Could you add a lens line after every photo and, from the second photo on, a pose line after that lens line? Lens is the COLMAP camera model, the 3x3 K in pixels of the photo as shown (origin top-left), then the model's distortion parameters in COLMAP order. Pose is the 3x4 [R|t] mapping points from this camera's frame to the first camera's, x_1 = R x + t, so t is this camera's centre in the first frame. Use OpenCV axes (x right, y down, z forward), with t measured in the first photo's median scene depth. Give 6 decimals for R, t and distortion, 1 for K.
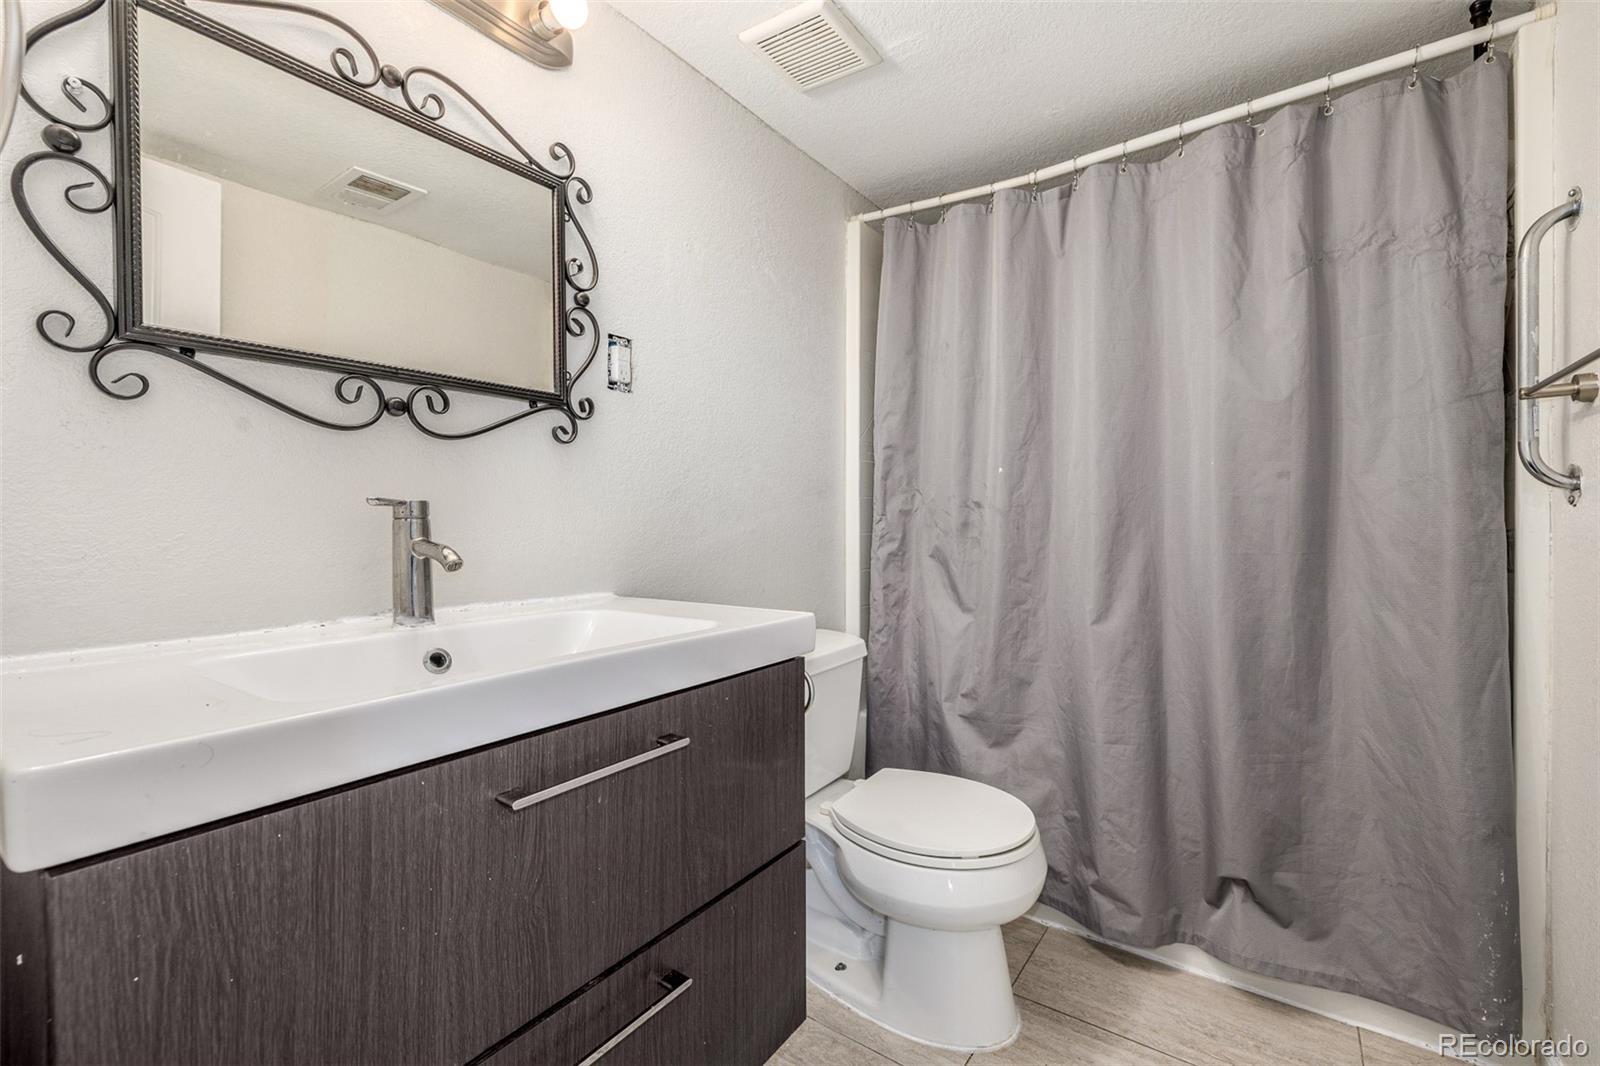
lens RADIAL K [[710.6, 0, 800.0], [0, 710.6, 533.0], [0, 0, 1]] dist [-0.000238, -0.000009]
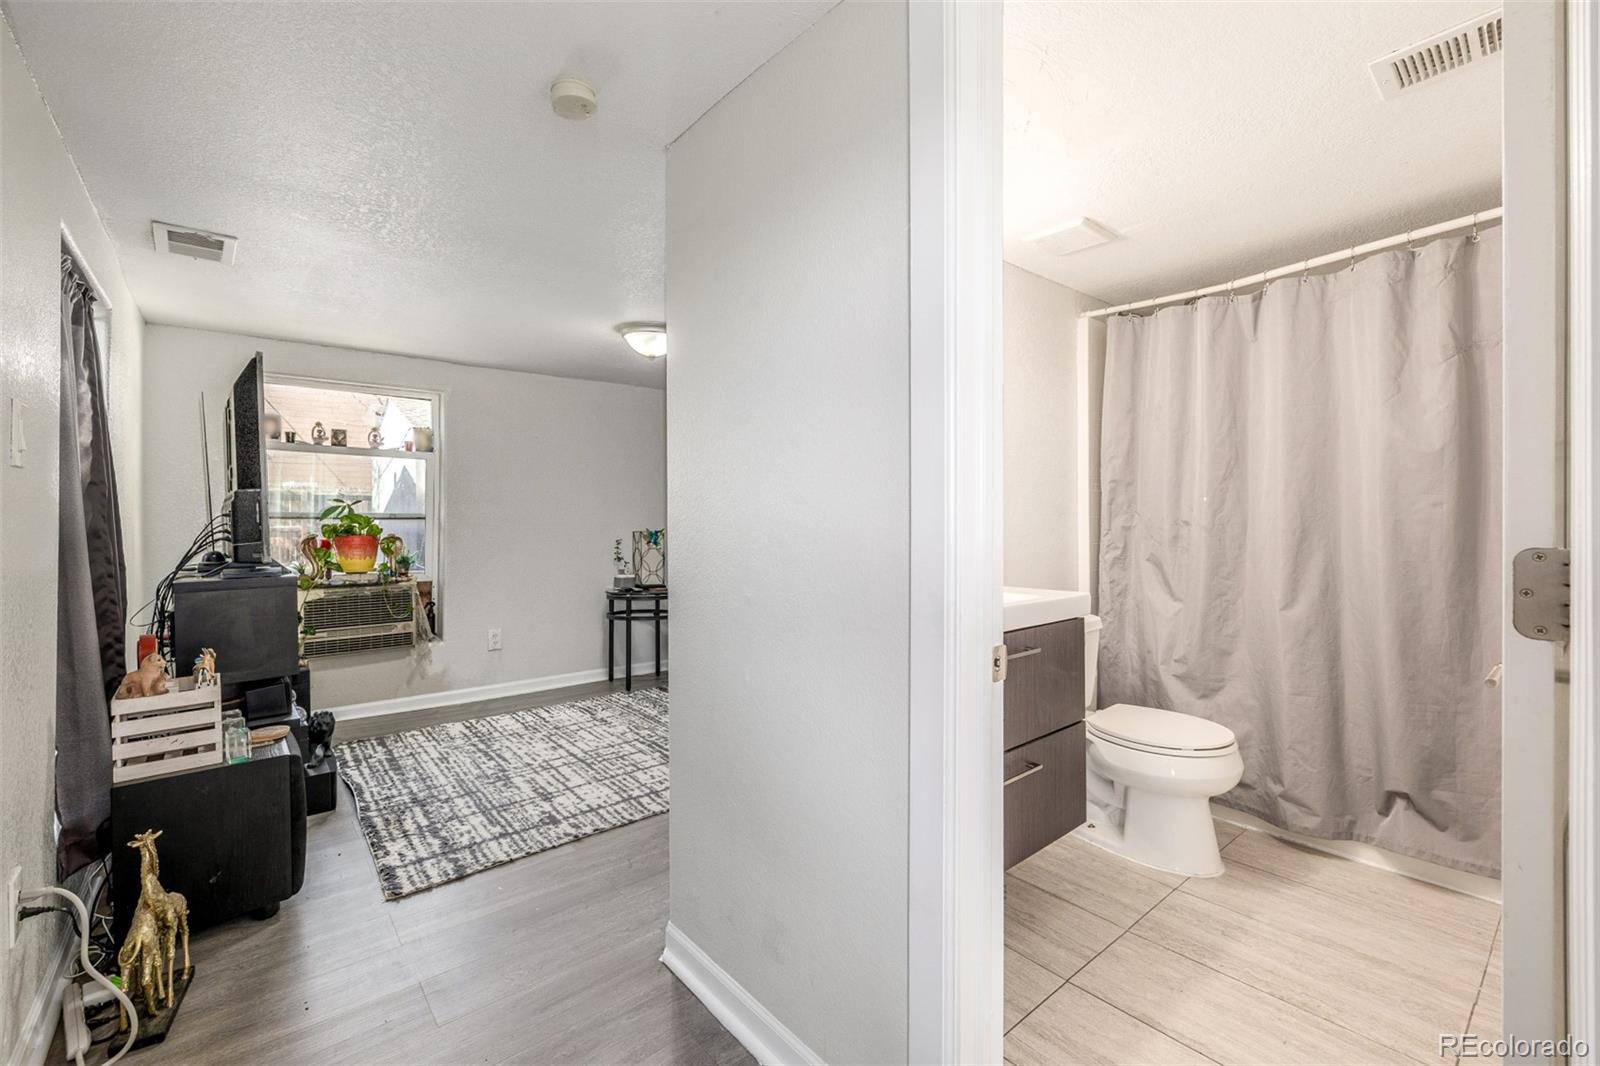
lens RADIAL K [[667.7, 0, 788.9], [0, 667.7, 527.5], [0, 0, 1]] dist [0.001614, 0.000832]
pose [[0.962439, -0.004192, -0.271465, -0.162831], [0.001602, 0.999951, -0.009763, -0.023148], [0.271492, 0.008962, 0.962399, -0.531080]]
